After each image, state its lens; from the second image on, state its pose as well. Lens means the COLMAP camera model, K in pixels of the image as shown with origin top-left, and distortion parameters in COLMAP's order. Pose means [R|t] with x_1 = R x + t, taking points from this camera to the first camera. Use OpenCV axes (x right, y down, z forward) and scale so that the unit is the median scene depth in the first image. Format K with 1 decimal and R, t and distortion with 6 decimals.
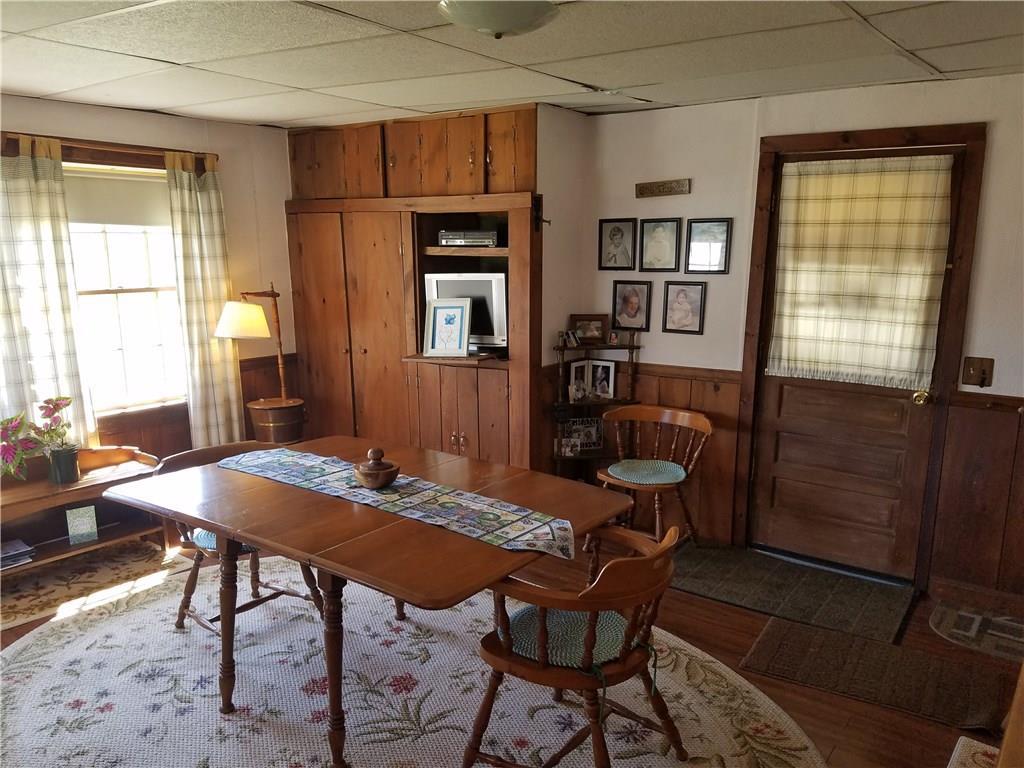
lens RADIAL K [[792.6, 0, 538.3], [0, 792.6, 402.1], [0, 0, 1]] dist [0.063986, -0.017953]
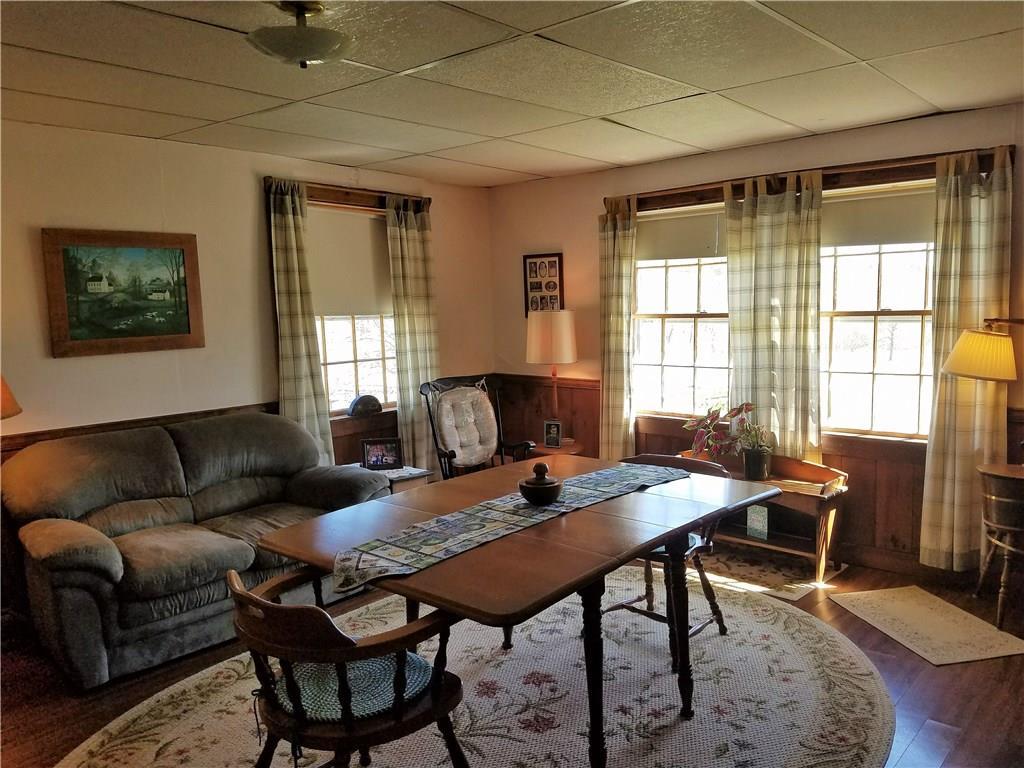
lens RADIAL K [[792.6, 0, 523.7], [0, 792.6, 408.2], [0, 0, 1]] dist [0.063986, -0.017953]
pose [[-0.094549, 0.134769, -0.986356, 0.536314], [-0.183399, 0.971478, 0.150317, -0.106198], [0.978481, 0.195109, -0.067136, 0.753945]]
